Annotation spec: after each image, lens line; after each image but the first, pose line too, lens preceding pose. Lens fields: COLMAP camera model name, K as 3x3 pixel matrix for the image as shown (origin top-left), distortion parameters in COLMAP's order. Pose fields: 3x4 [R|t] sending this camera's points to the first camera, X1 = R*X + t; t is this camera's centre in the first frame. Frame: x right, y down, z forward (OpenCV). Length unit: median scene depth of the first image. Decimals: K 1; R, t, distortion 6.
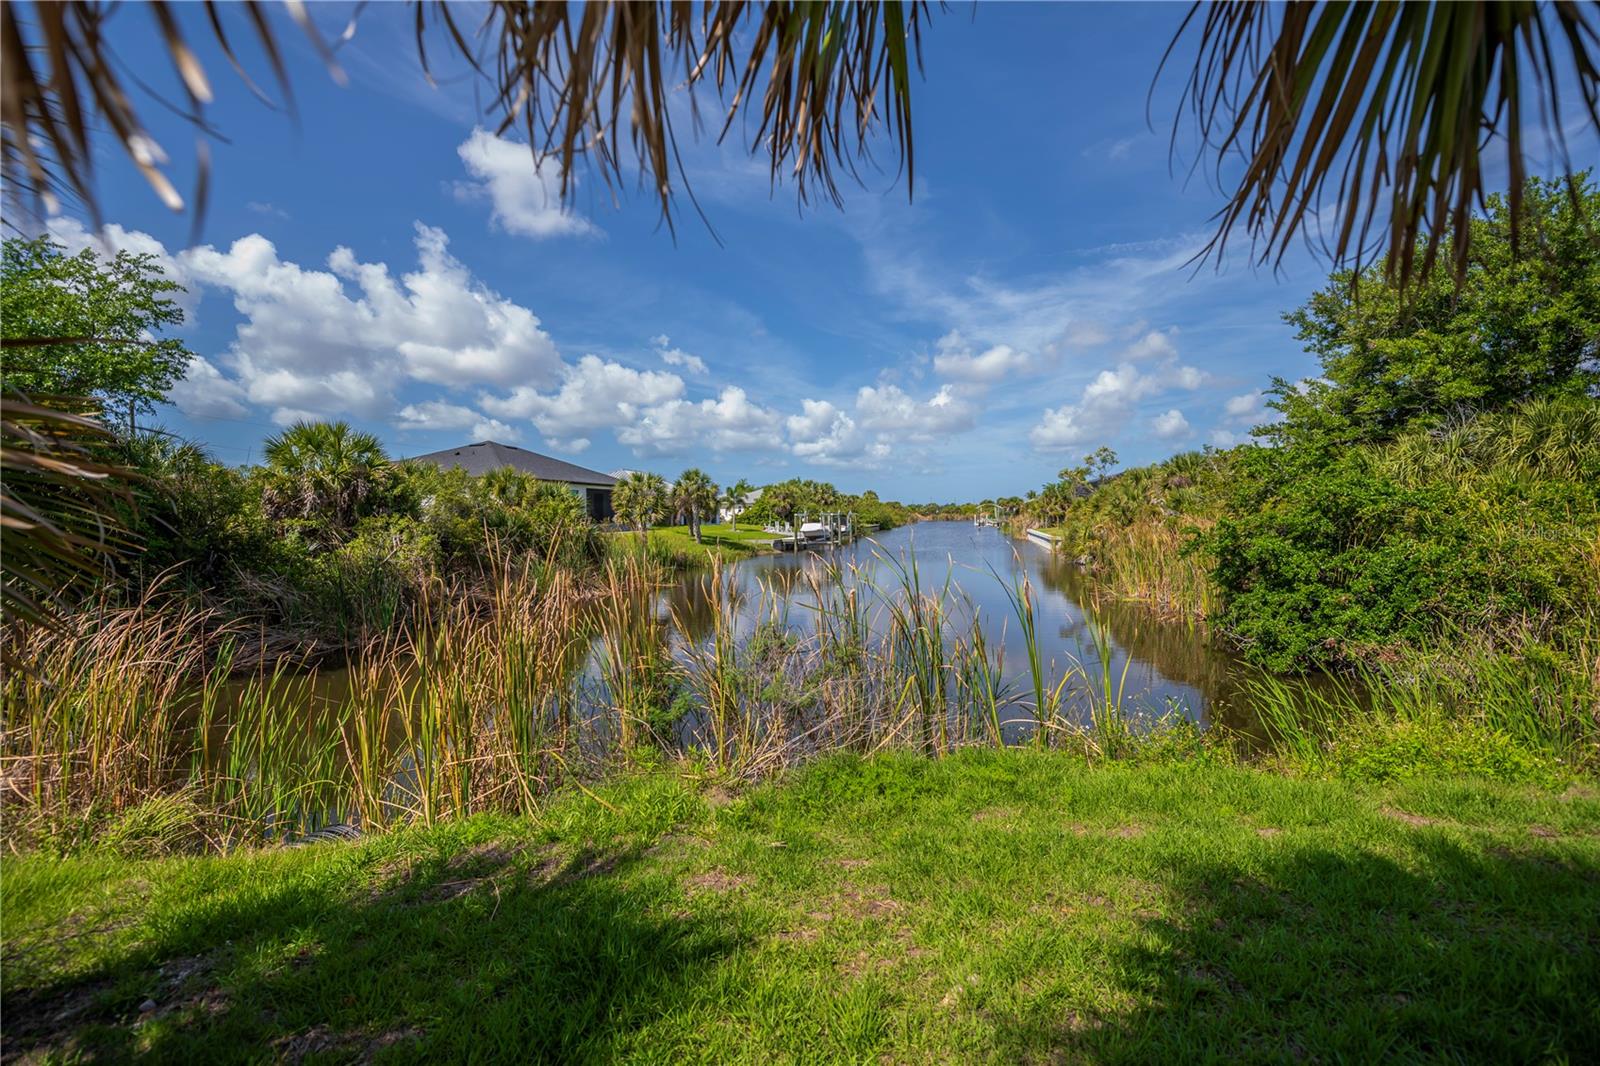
lens RADIAL K [[650.7, 0, 801.1], [0, 650.7, 526.9], [0, 0, 1]] dist [-0.006601, -0.002076]
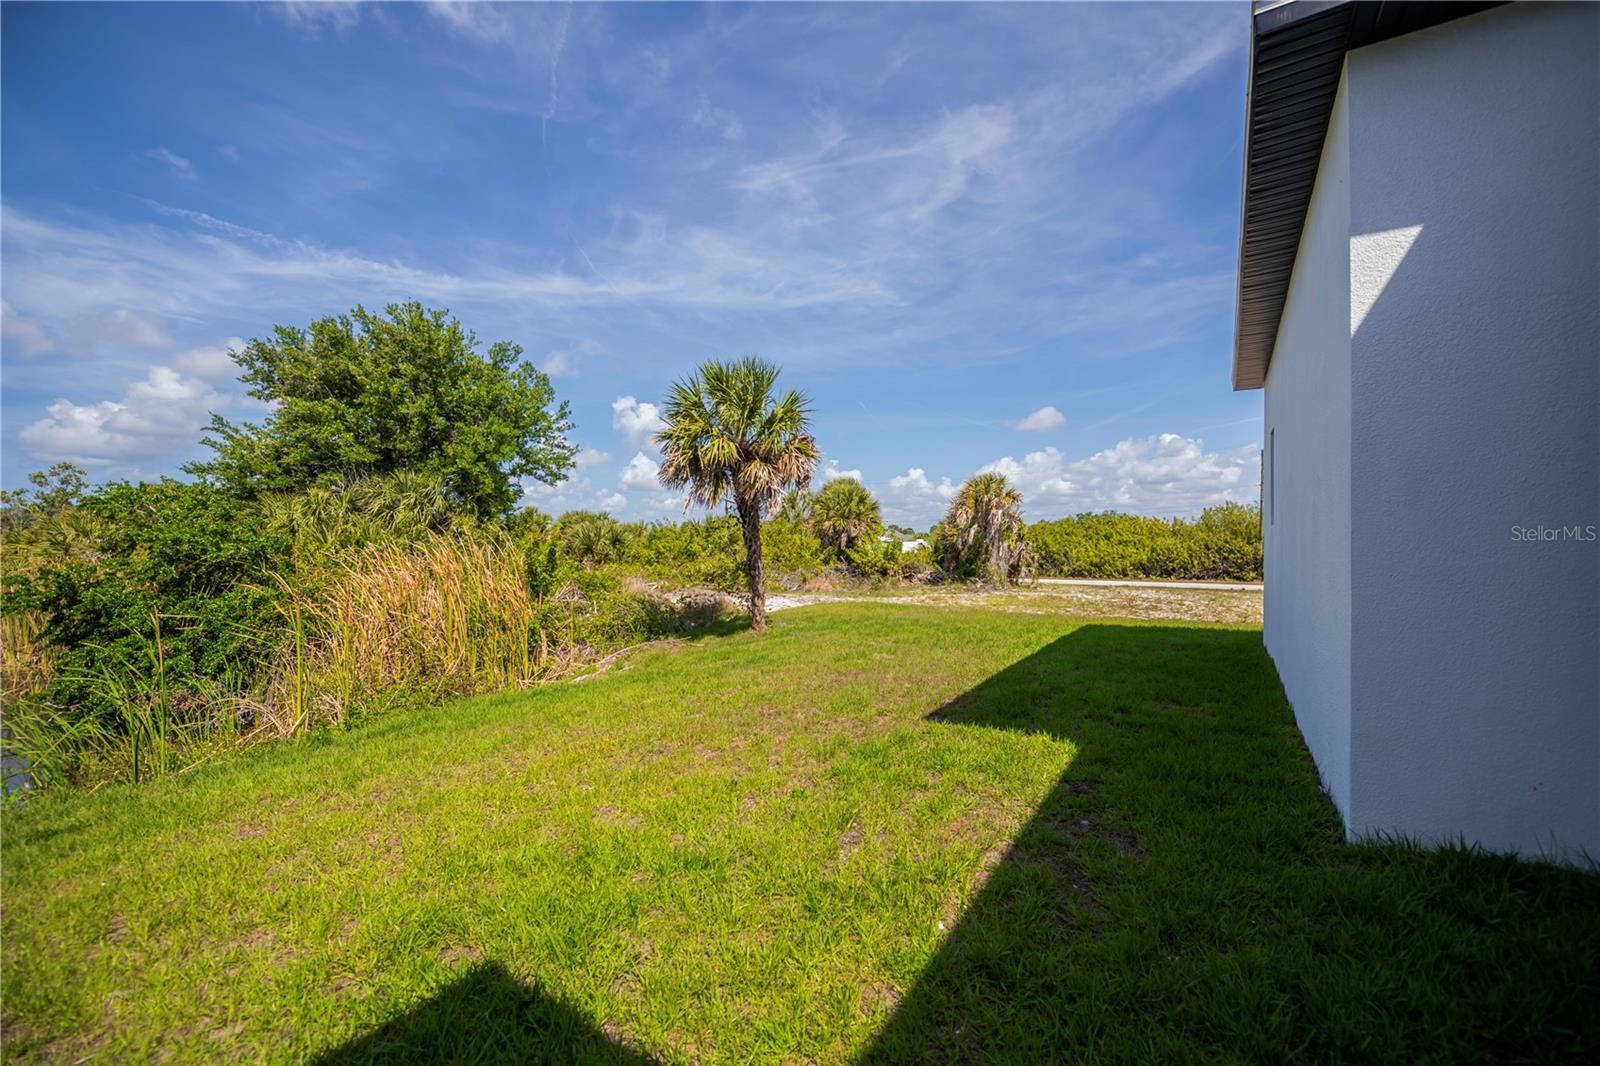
lens RADIAL K [[650.7, 0, 830.0], [0, 650.7, 539.7], [0, 0, 1]] dist [-0.006601, -0.002076]
pose [[0.340956, 0.024774, 0.939753, 0.058460], [0.009431, 0.999512, -0.029772, -0.003452], [-0.940032, 0.019014, 0.340556, -0.068660]]
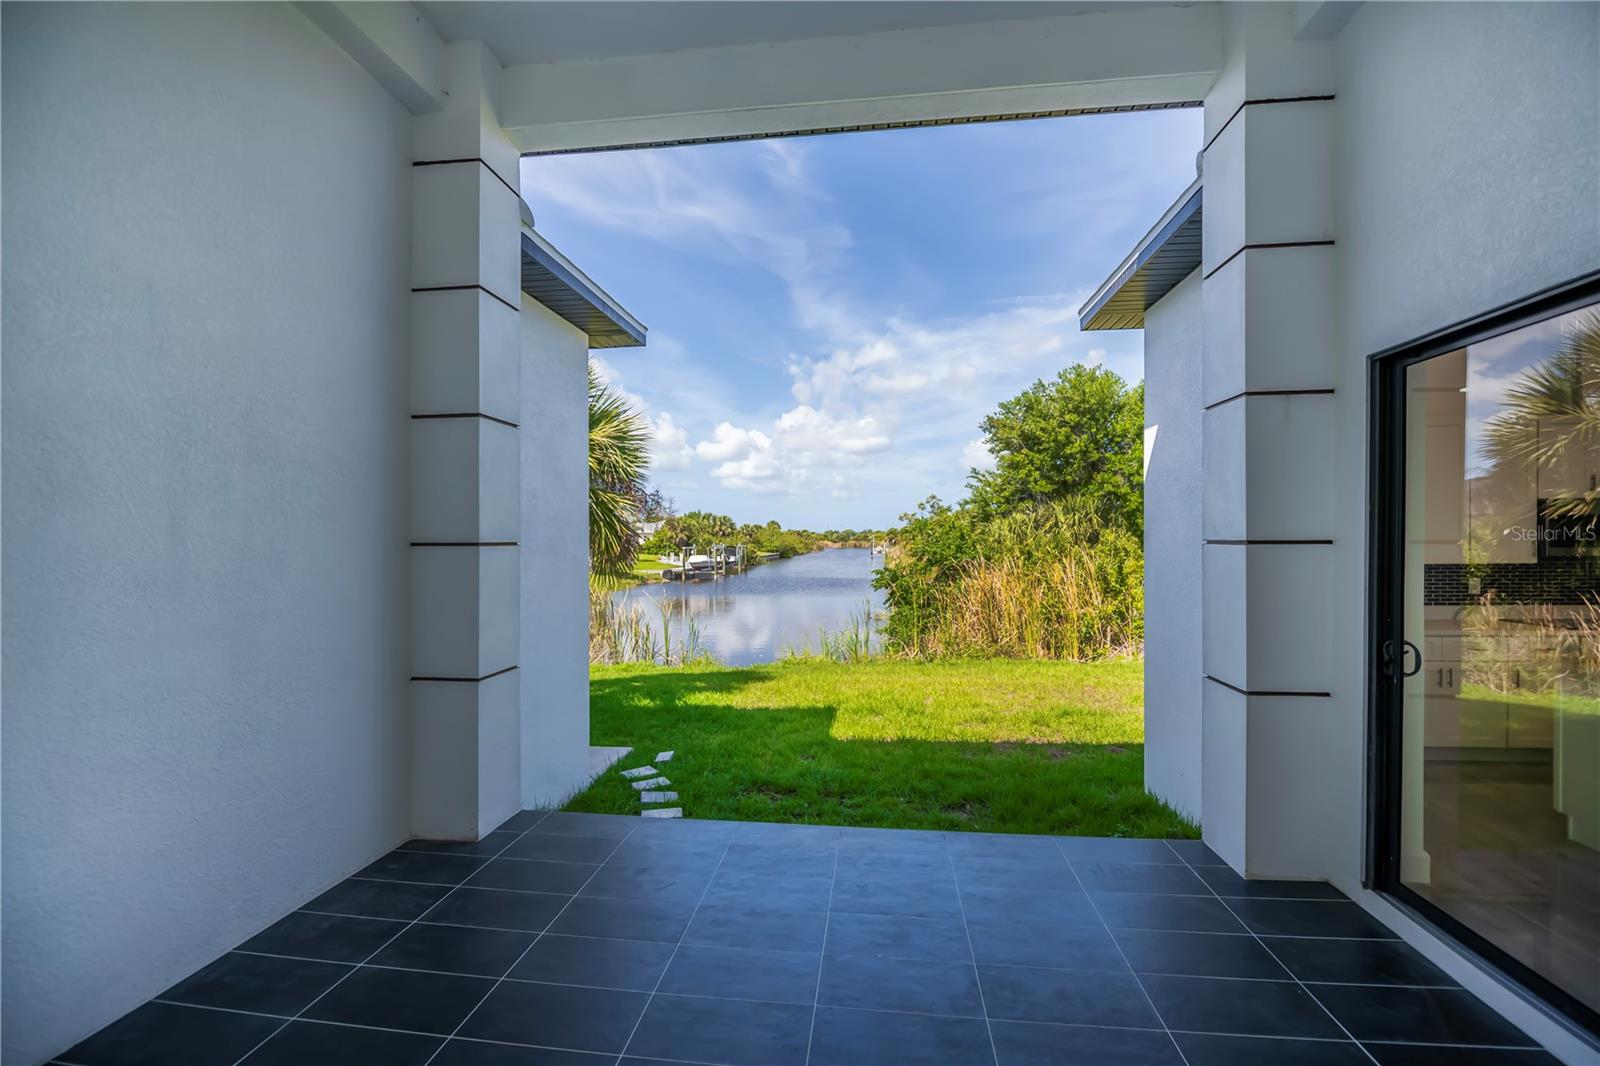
lens RADIAL K [[650.7, 0, 815.3], [0, 650.7, 526.2], [0, 0, 1]] dist [-0.006601, -0.002076]
pose [[0.990456, 0.010435, 0.137436, 0.064780], [-0.005013, 0.999197, -0.039740, -0.012619], [-0.137740, 0.038672, 0.989713, -0.170776]]
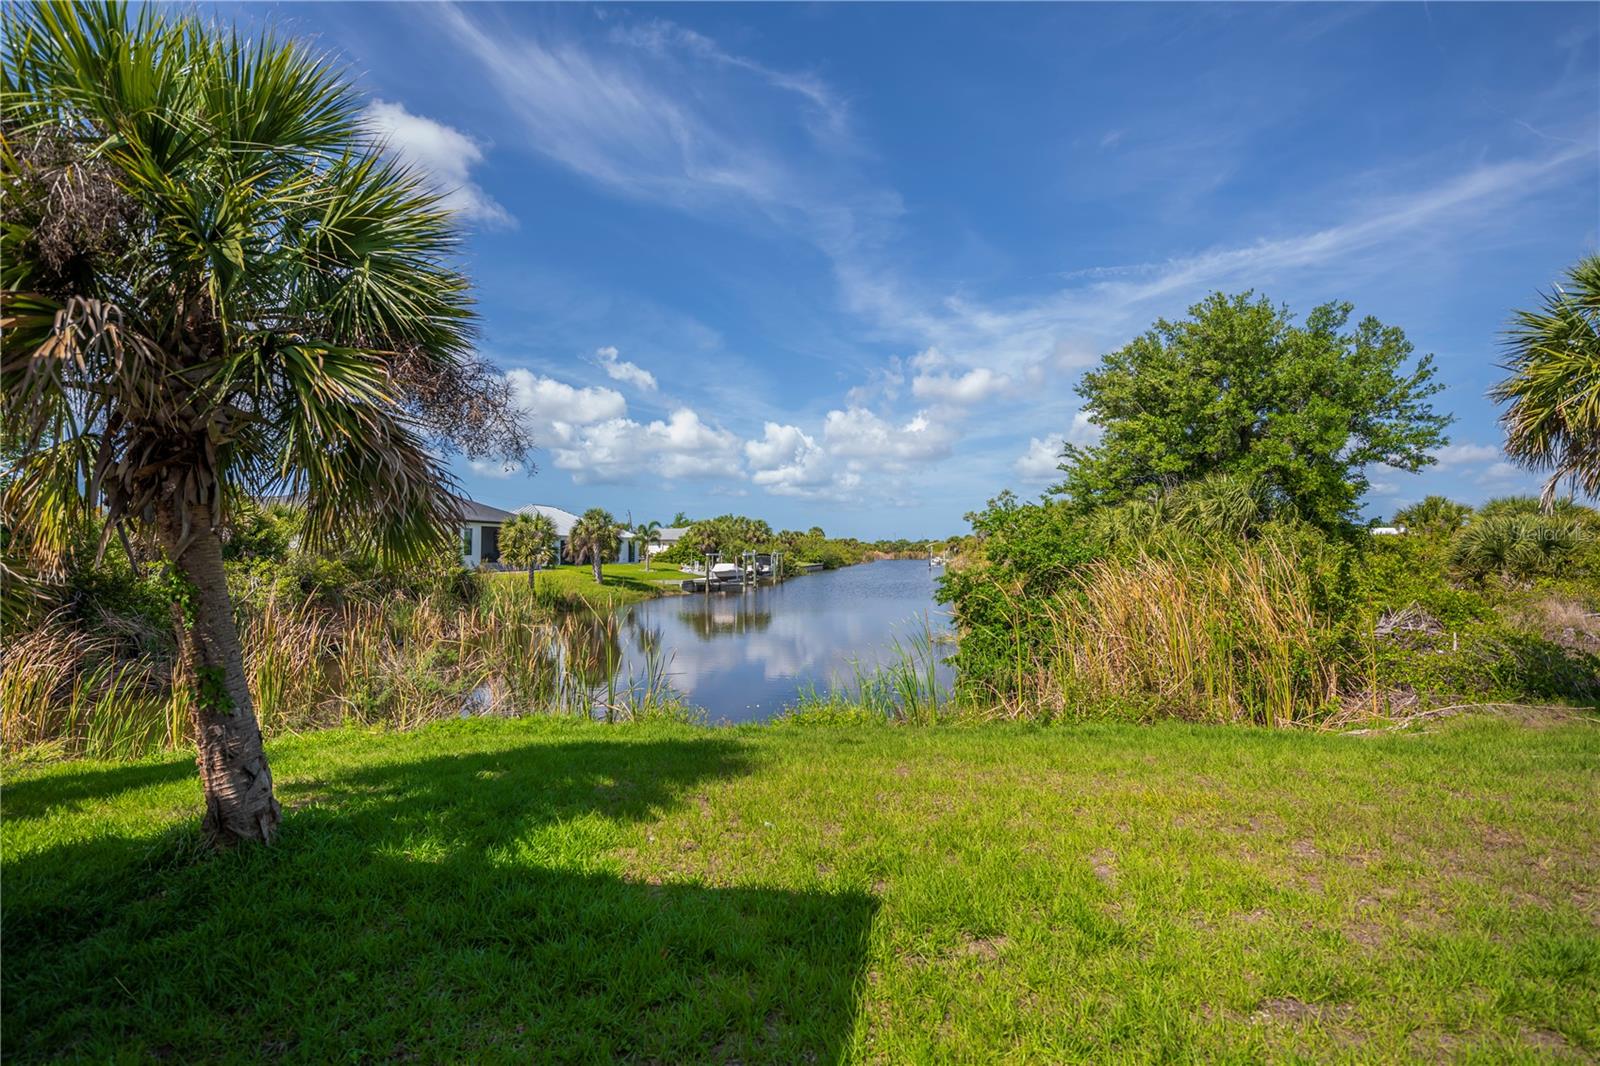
lens RADIAL K [[720.3, 0, 803.9], [0, 720.3, 524.9], [0, 0, 1]] dist [-0.003948, -0.003569]
pose [[0.998566, 0.010781, 0.052444, 0.080890], [-0.007936, 0.998500, -0.054165, -0.005998], [-0.052950, 0.053671, 0.997154, -0.088583]]
